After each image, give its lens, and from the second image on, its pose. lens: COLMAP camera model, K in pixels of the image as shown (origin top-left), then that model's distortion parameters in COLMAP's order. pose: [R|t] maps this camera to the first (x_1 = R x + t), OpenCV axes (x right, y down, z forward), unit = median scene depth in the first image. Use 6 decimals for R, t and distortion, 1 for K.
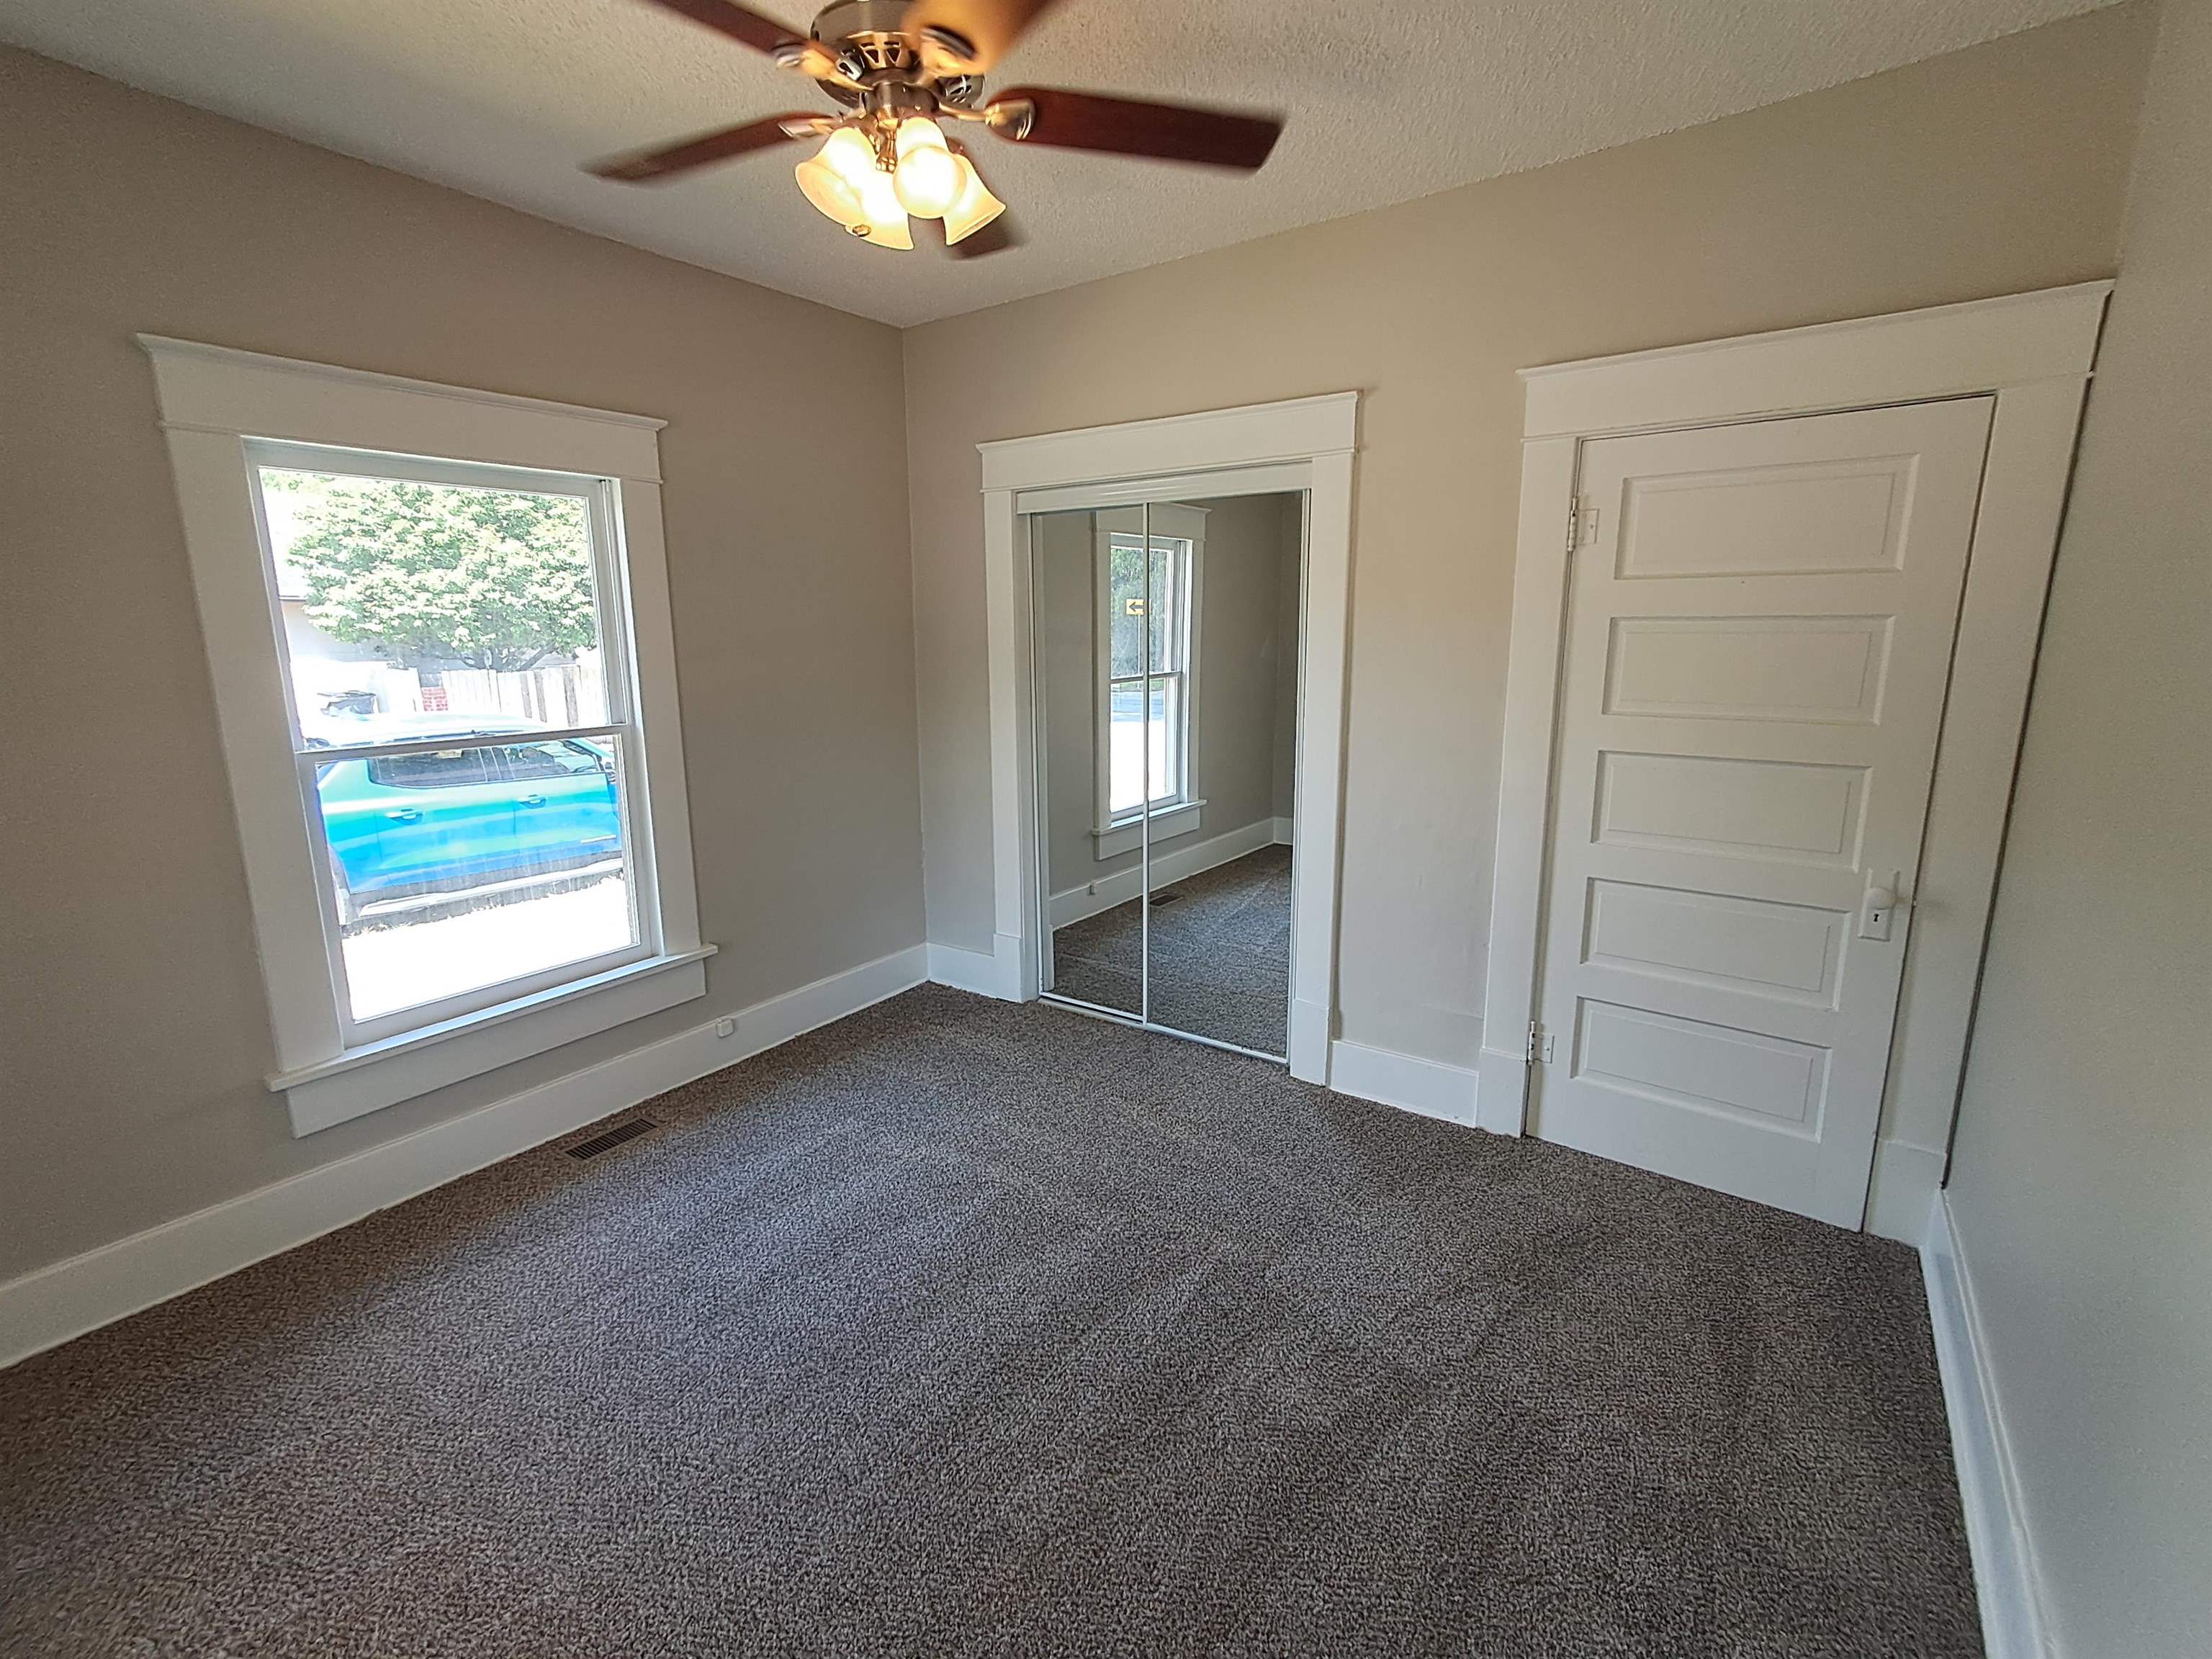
lens RADIAL K [[1029.3, 0, 1106.0], [0, 1029.3, 829.5], [0, 0, 1]] dist [0.003214, 0.000053]
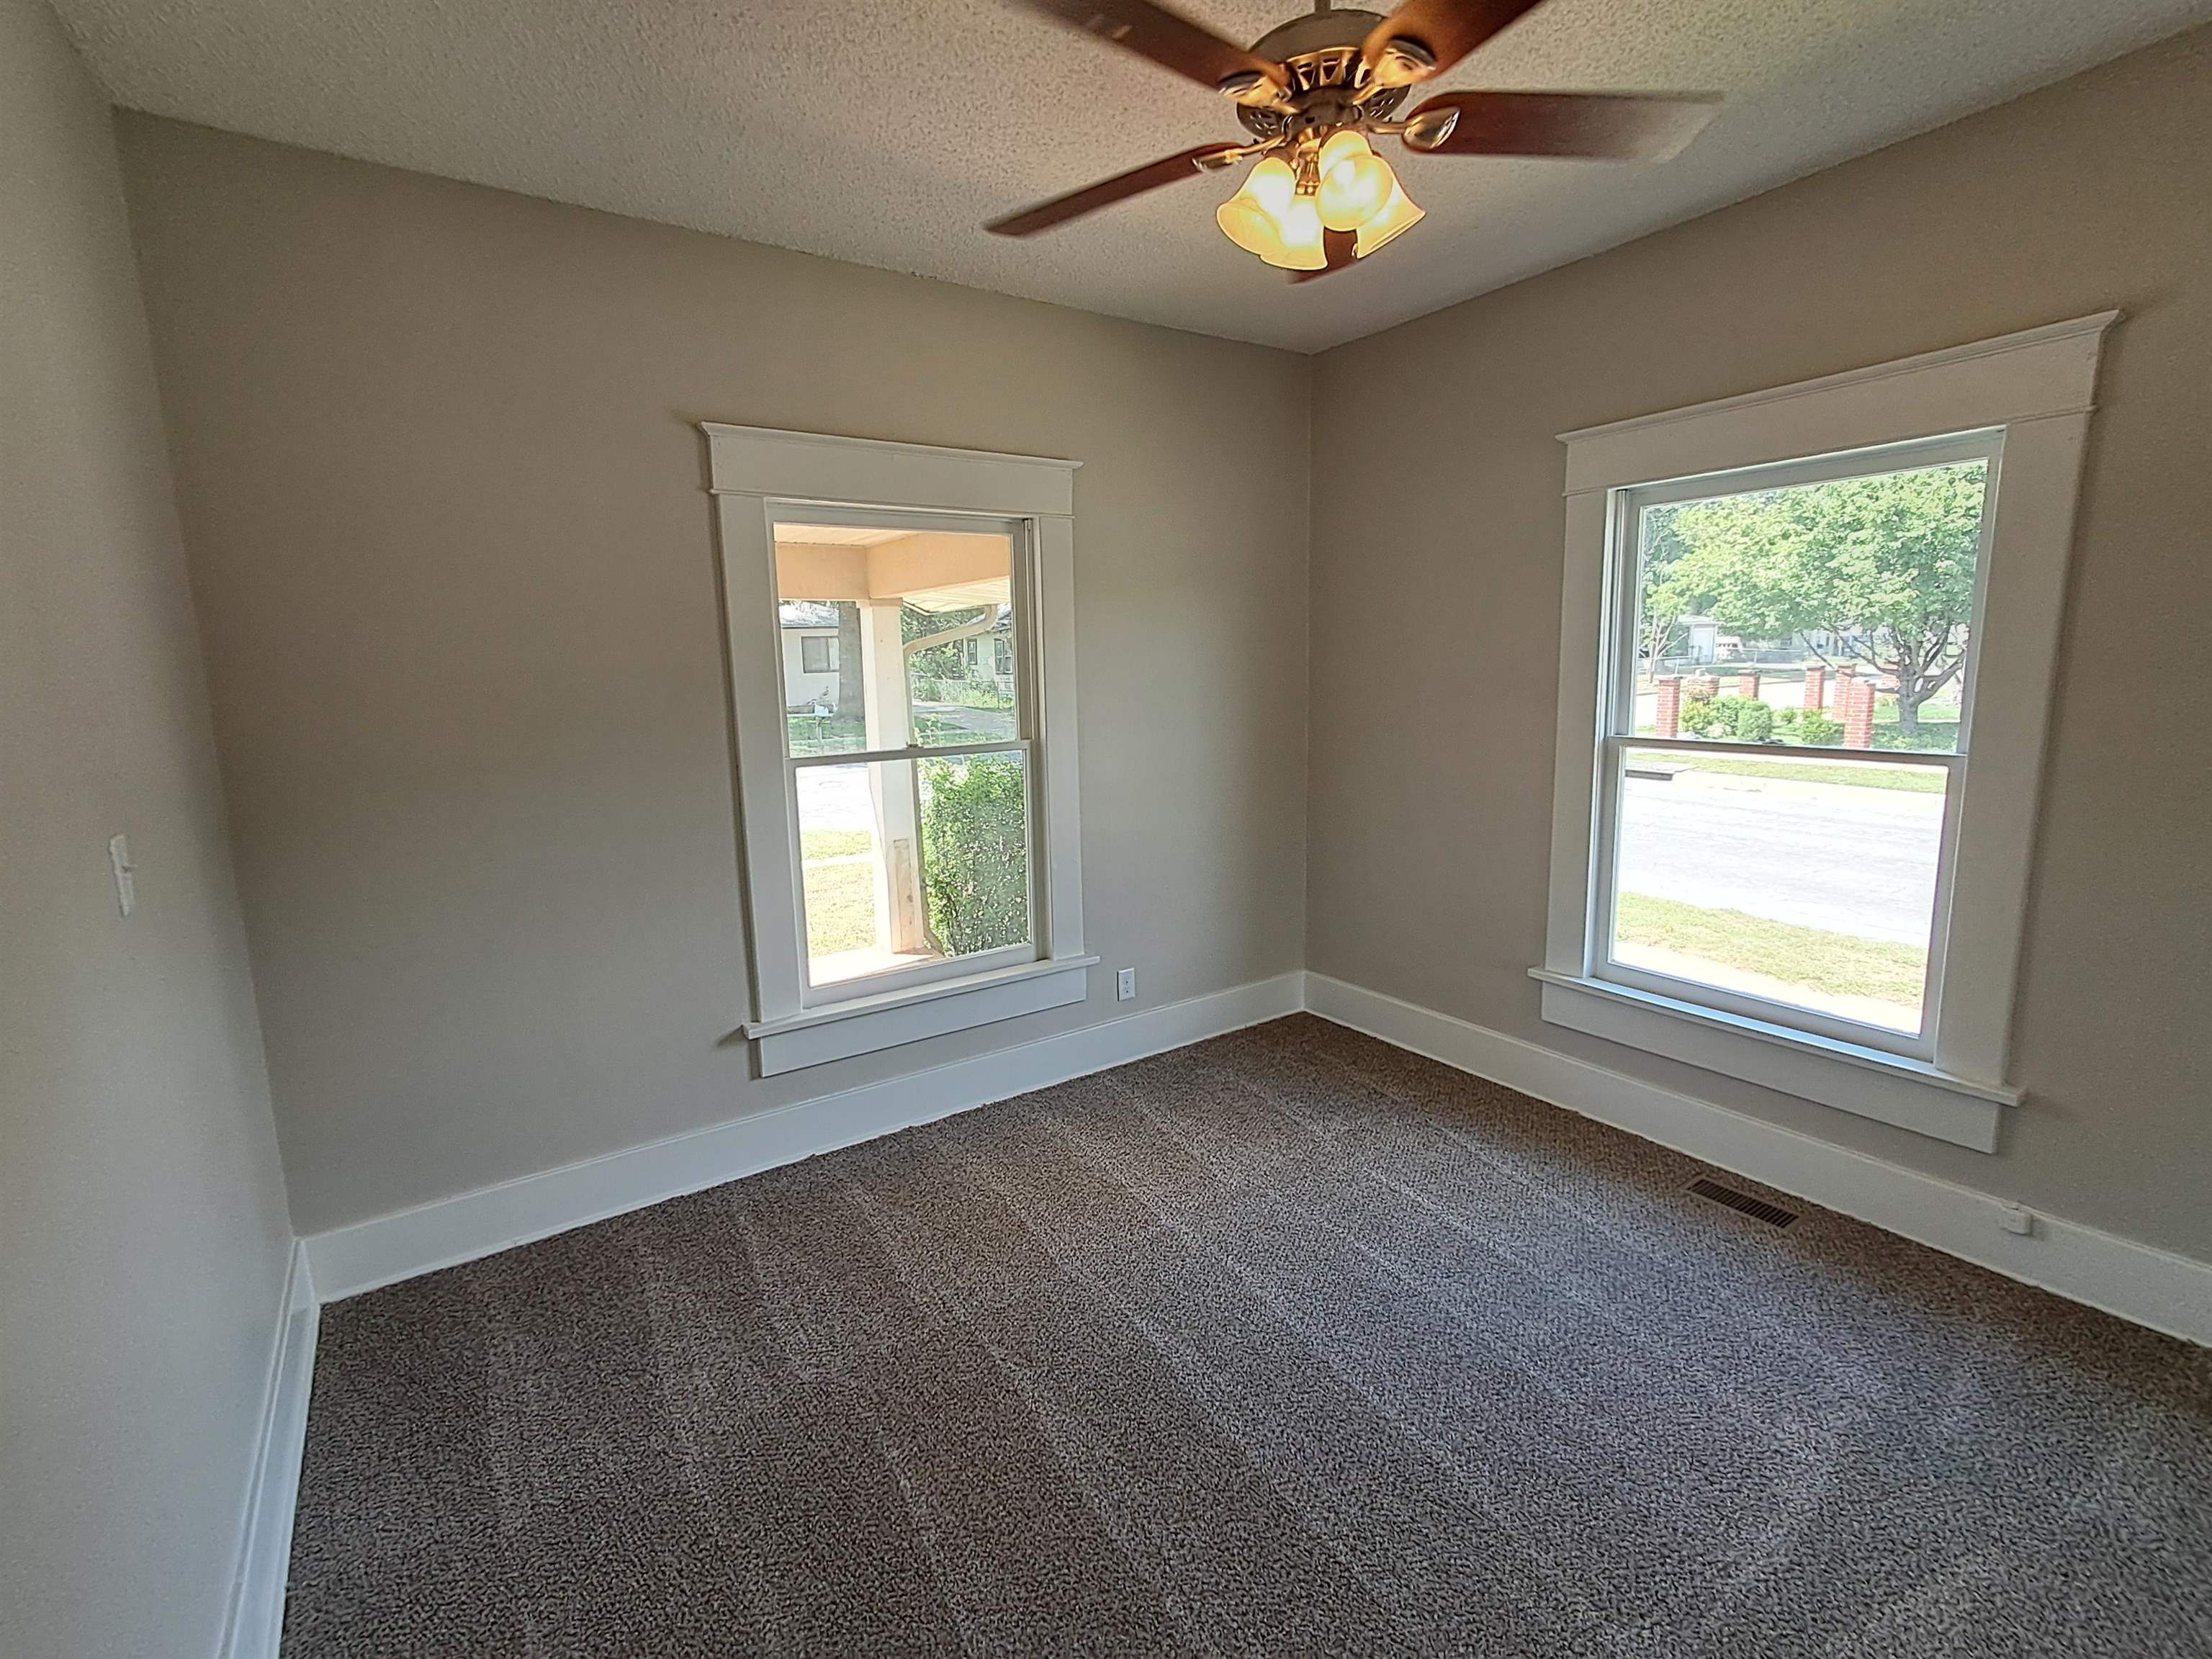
lens RADIAL K [[1000.0, 0, 1099.1], [0, 1000.0, 812.9], [0, 0, 1]] dist [0.002392, -0.000987]
pose [[-0.373847, 0.160982, -0.913413, 0.530406], [-0.152534, 0.960741, 0.231754, -0.159413], [0.914862, 0.225967, -0.334615, 0.801688]]
